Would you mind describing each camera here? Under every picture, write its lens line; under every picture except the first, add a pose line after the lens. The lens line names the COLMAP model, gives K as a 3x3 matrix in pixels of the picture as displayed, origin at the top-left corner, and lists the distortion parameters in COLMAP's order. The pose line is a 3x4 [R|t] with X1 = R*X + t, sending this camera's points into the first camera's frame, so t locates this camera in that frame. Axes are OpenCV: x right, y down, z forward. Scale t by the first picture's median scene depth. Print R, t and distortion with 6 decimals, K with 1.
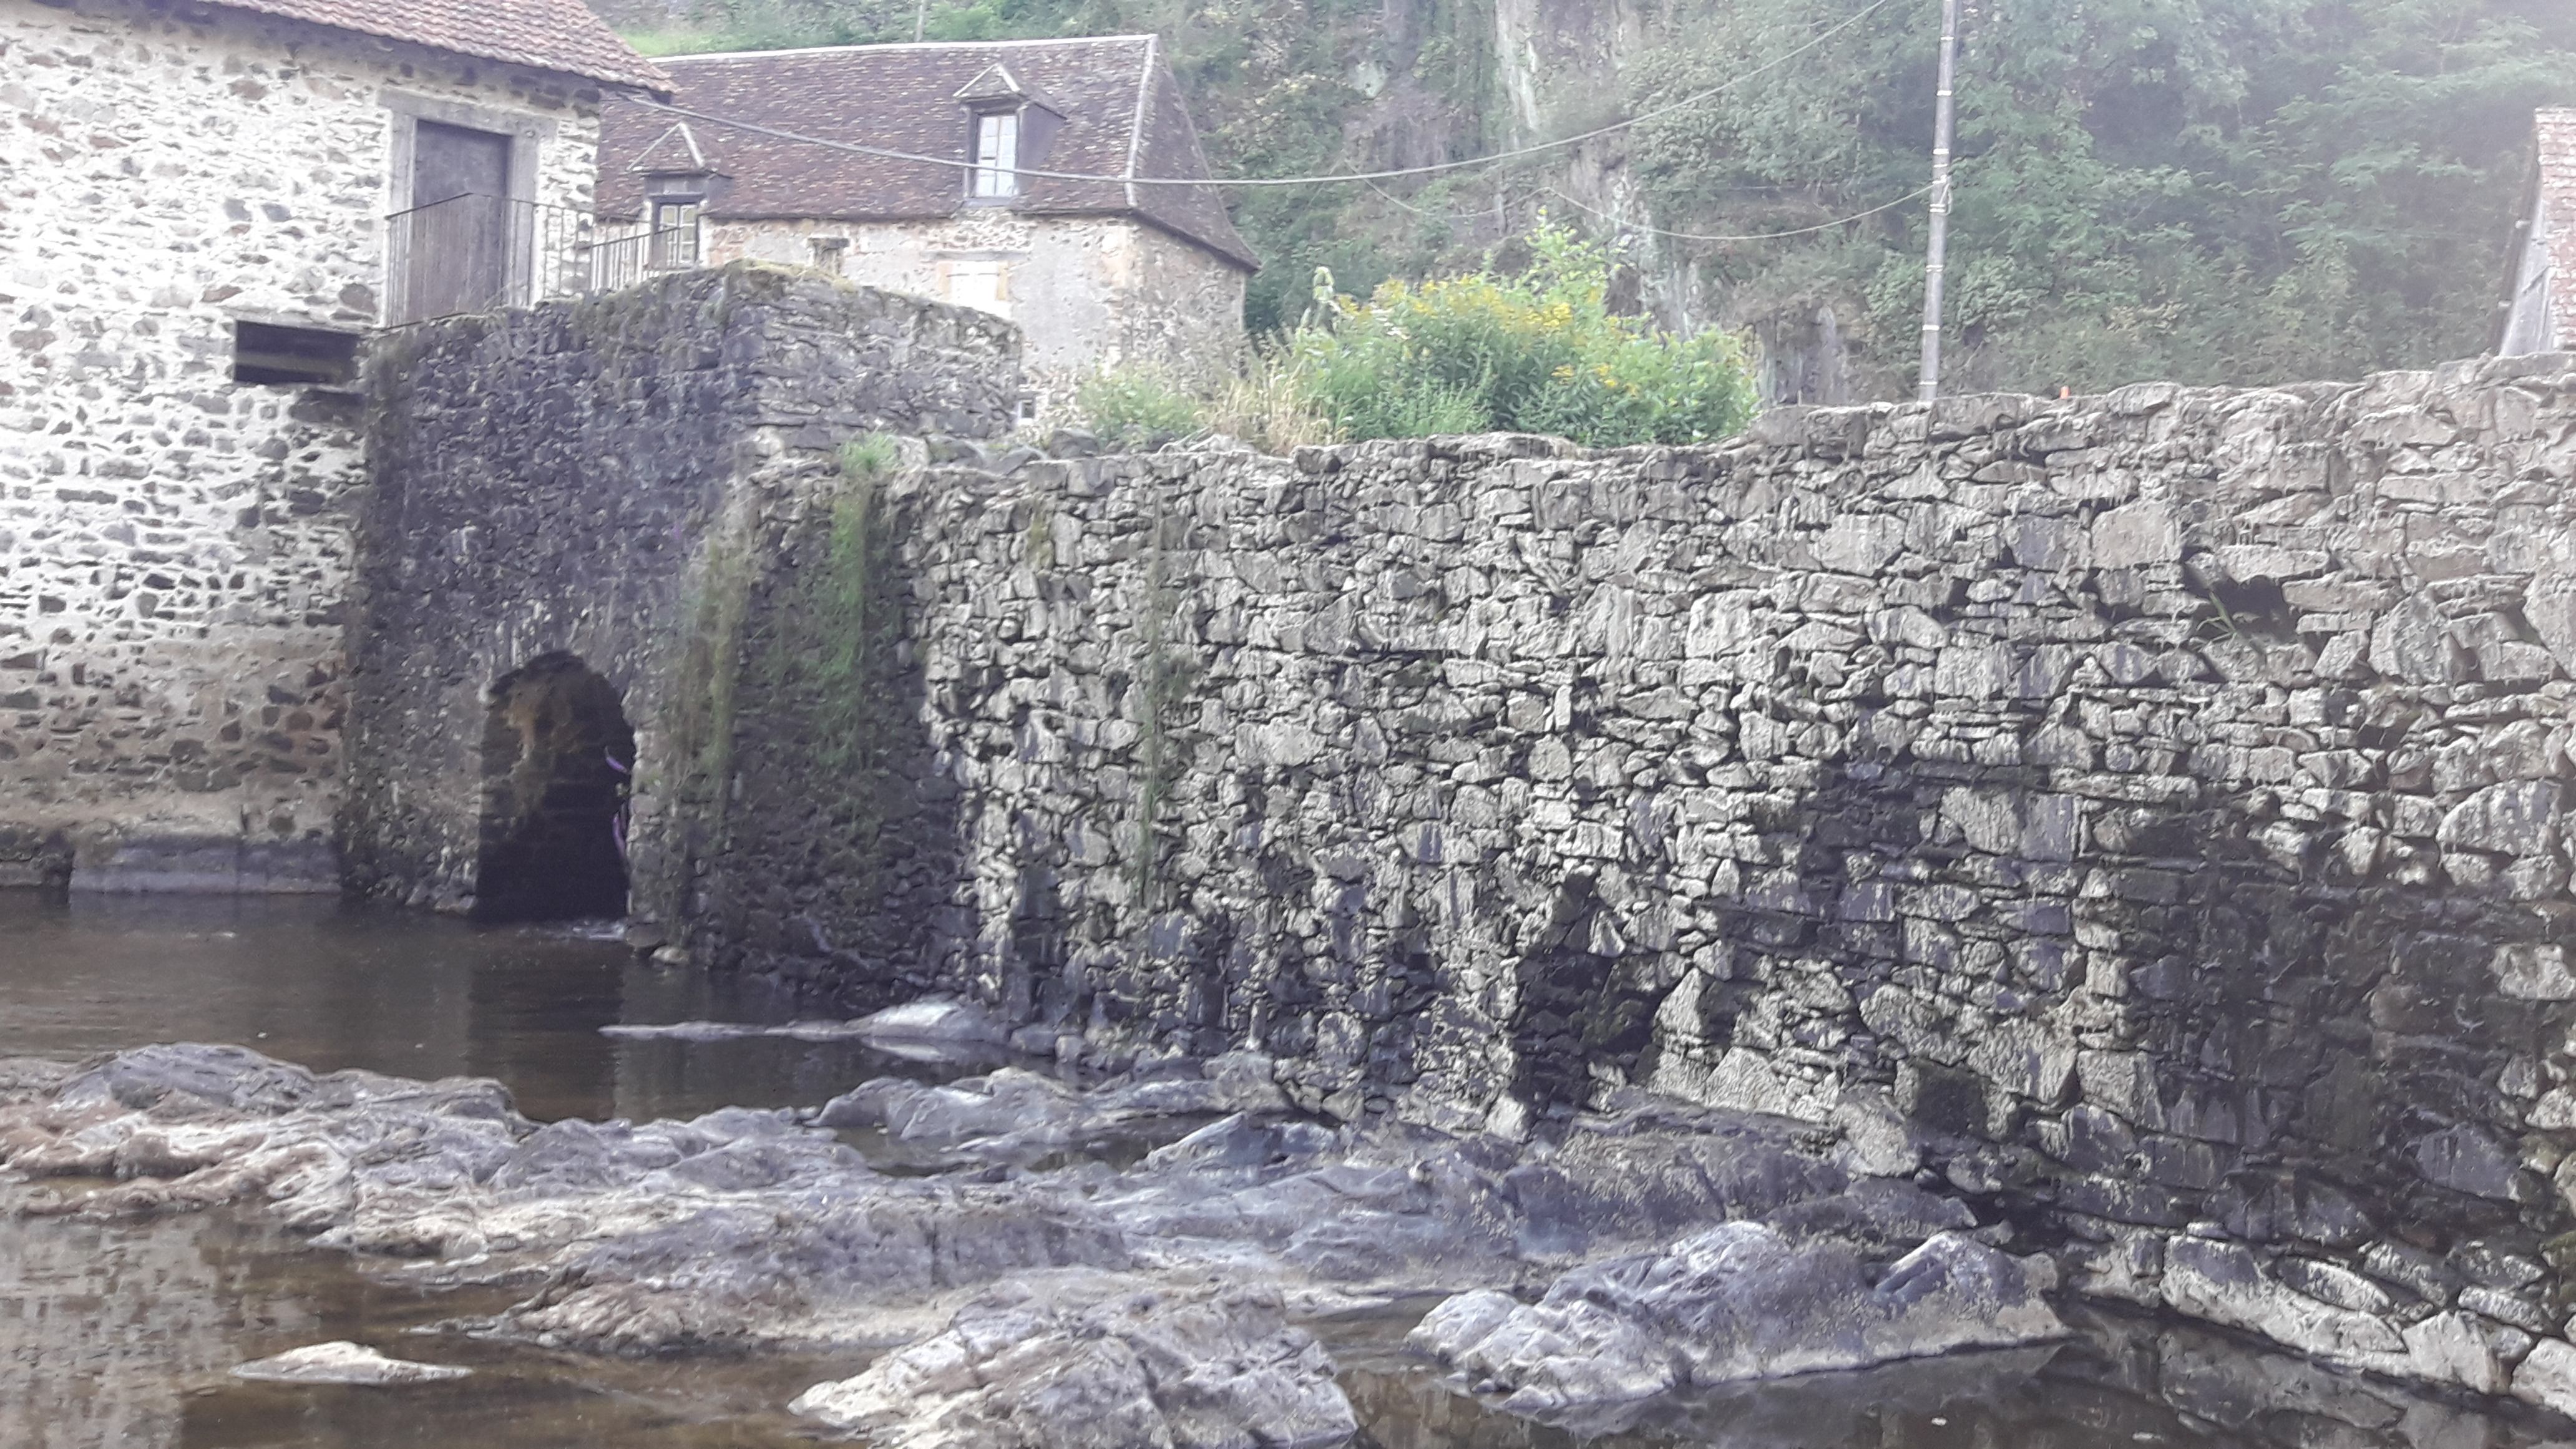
lens RADIAL K [[2686.9, 0, 1288.0], [0, 2686.9, 724.5], [0, 0, 1]] dist [0.225285, -0.515032]
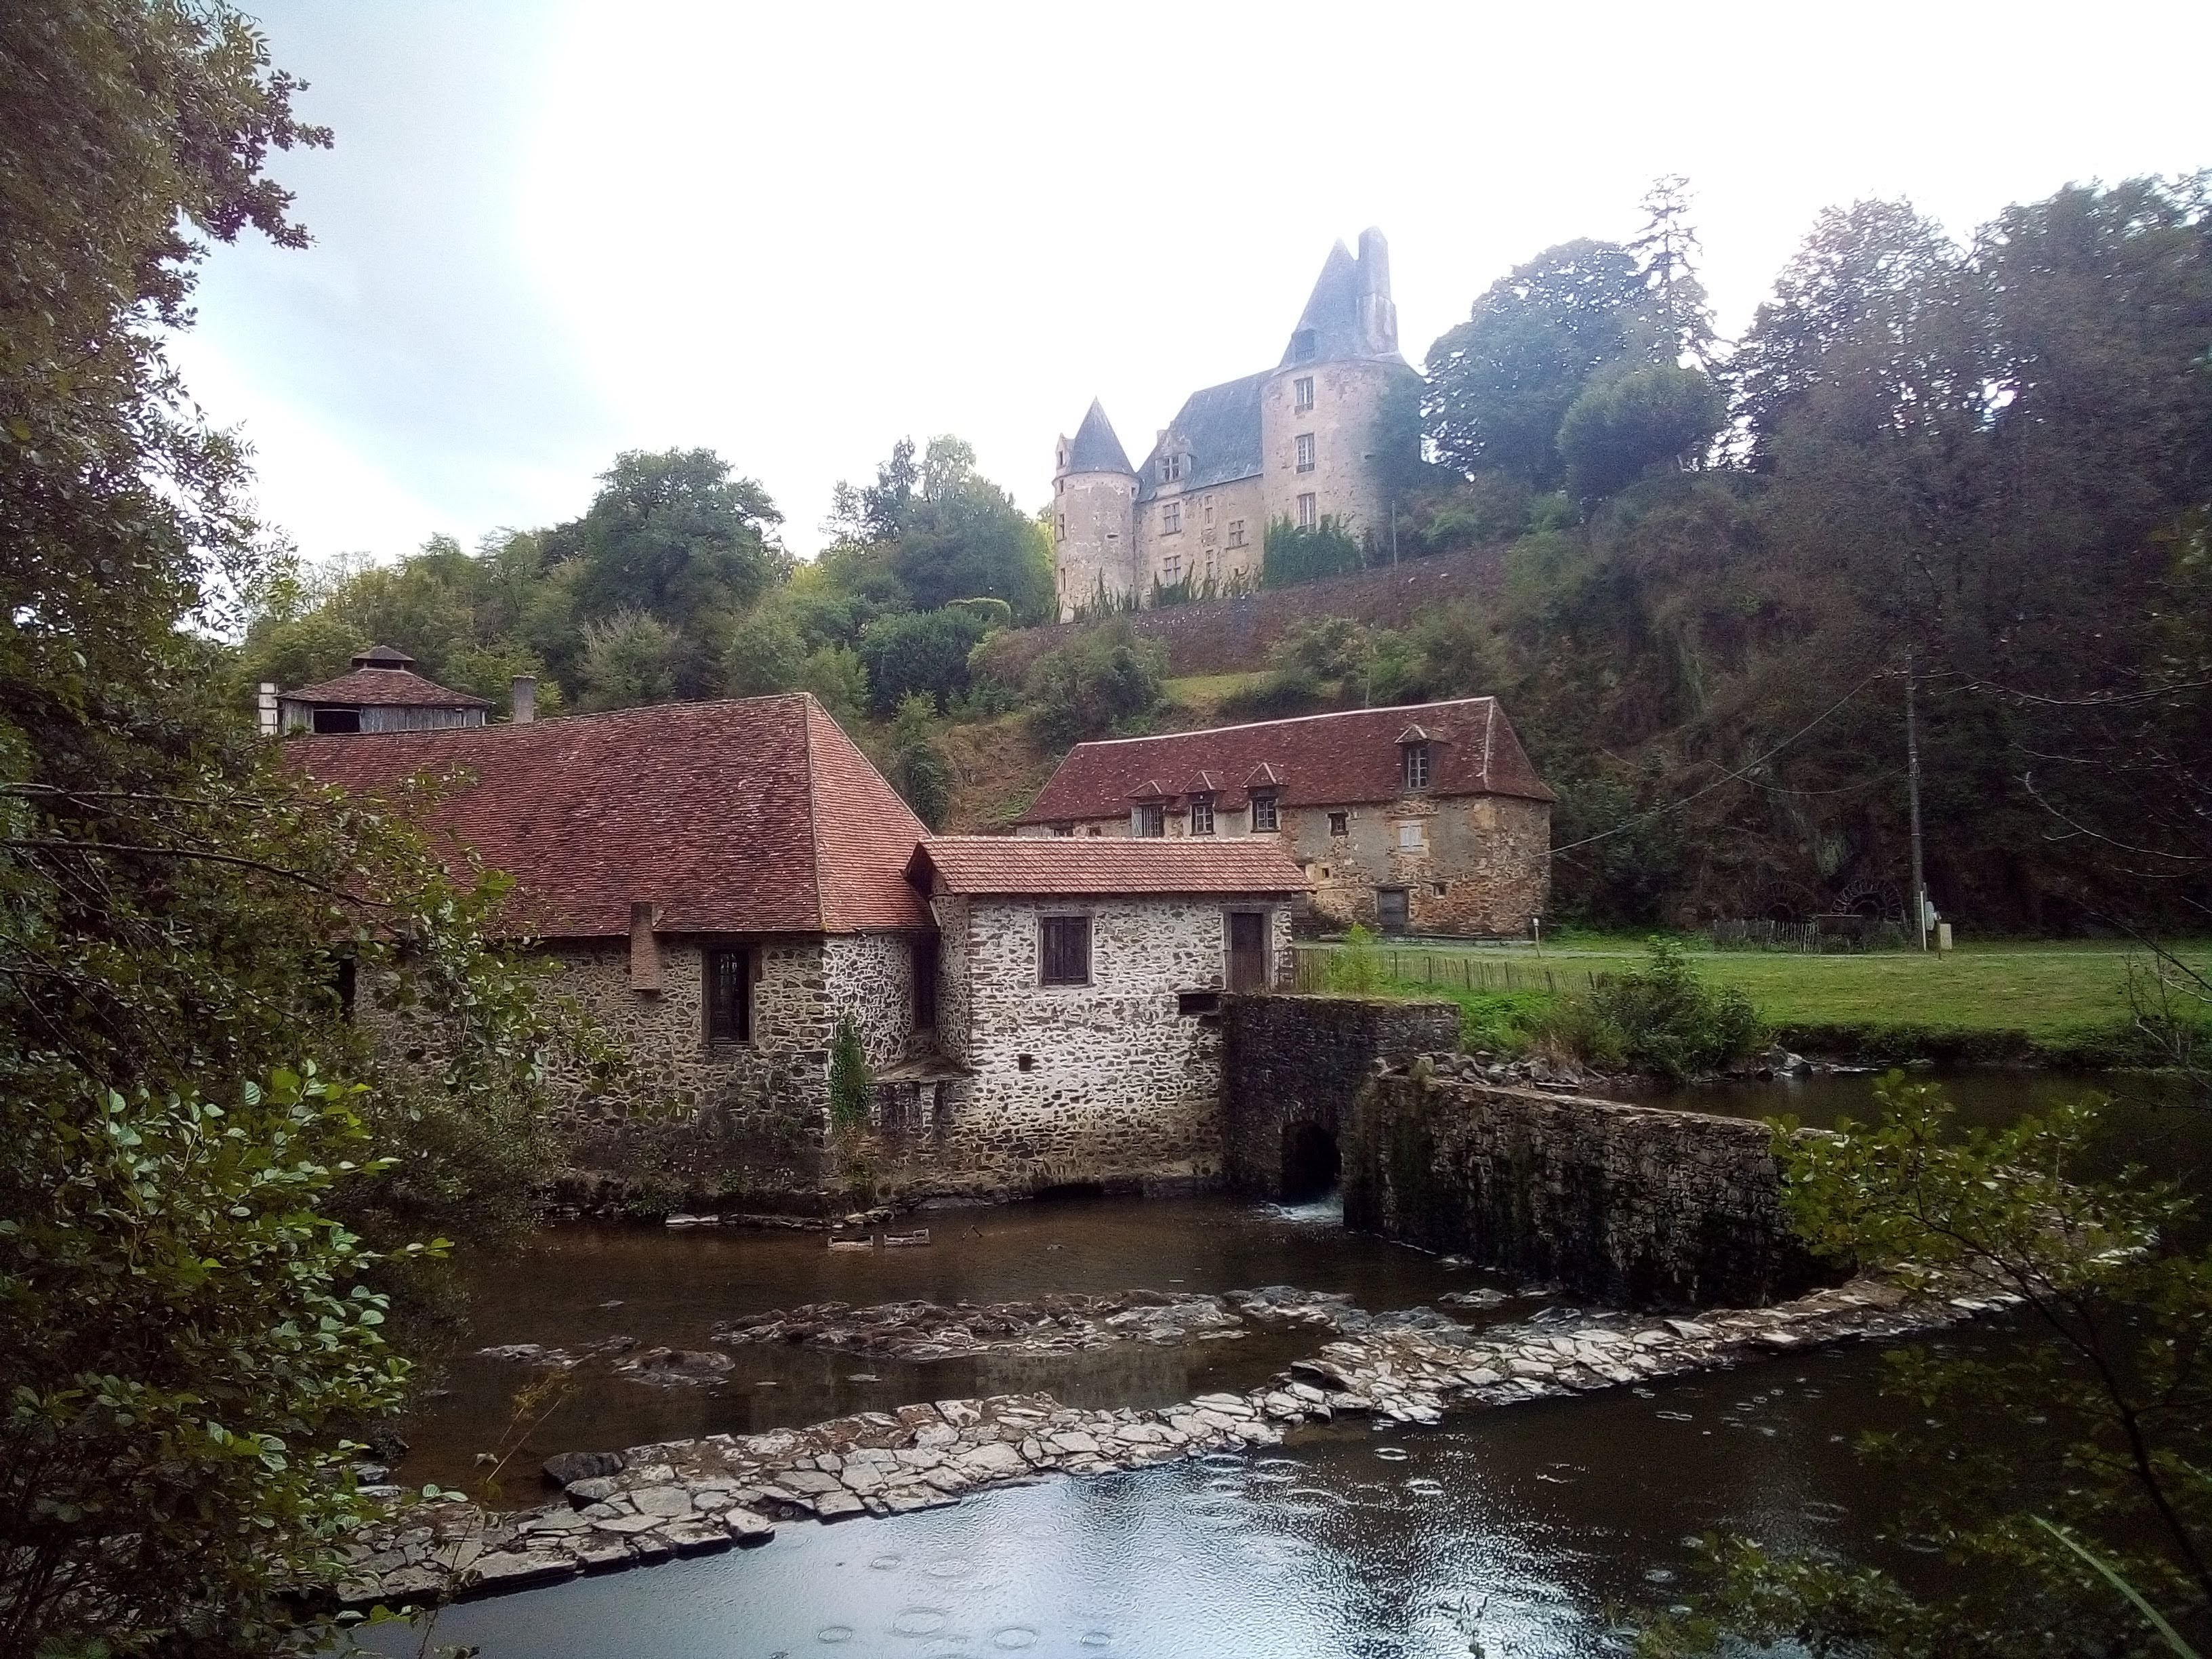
lens RADIAL K [[1778.1, 0, 1053.7], [0, 1778.1, 845.7], [0, 0, 1]] dist [0.054236, -0.003057]
pose [[0.951592, -0.081667, -0.296315, 0.057774], [0.066878, 0.995972, -0.059724, -0.201011], [0.299999, 0.037016, 0.953221, -0.826802]]
